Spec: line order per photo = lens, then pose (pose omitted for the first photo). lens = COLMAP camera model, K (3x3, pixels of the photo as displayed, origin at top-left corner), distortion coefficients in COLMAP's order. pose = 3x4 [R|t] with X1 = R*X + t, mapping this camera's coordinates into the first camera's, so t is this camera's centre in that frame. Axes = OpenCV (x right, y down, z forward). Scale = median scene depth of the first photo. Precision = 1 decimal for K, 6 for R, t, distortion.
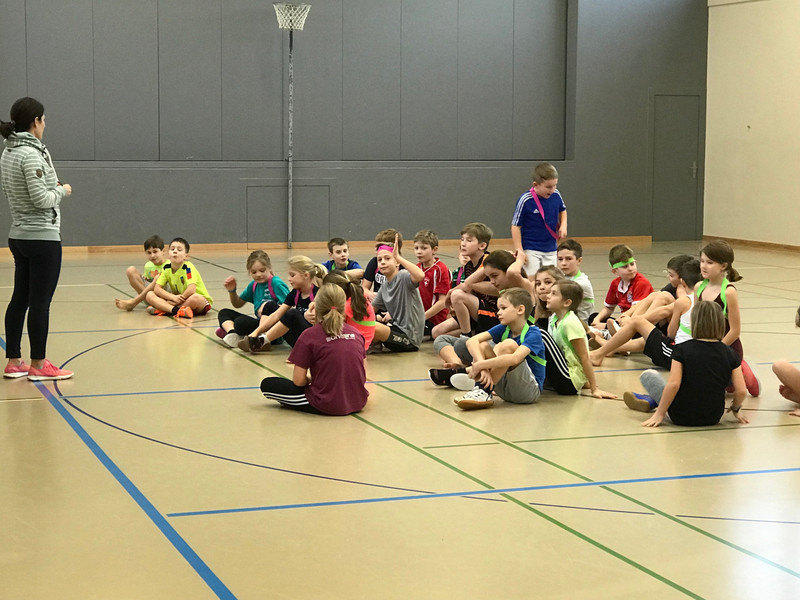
lens RADIAL K [[1661.7, 0, 400.0], [0, 1661.7, 300.0], [0, 0, 1]] dist [-0.030430, 0.232003]
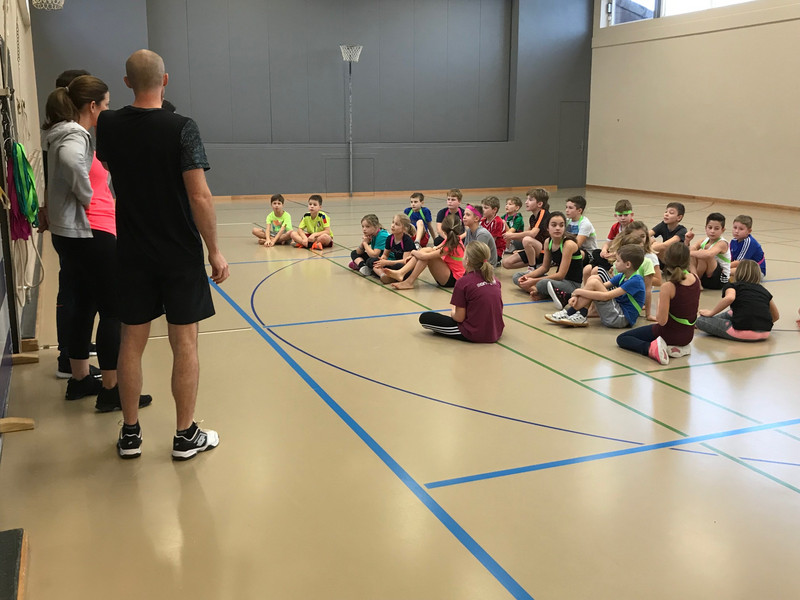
lens RADIAL K [[835.9, 0, 400.0], [0, 835.9, 300.0], [0, 0, 1]] dist [0.072187, -0.018722]
pose [[0.999033, -0.013794, 0.041753, -0.086400], [0.009397, 0.994562, 0.103717, -0.021987], [-0.042957, -0.103225, 0.993730, 0.231331]]
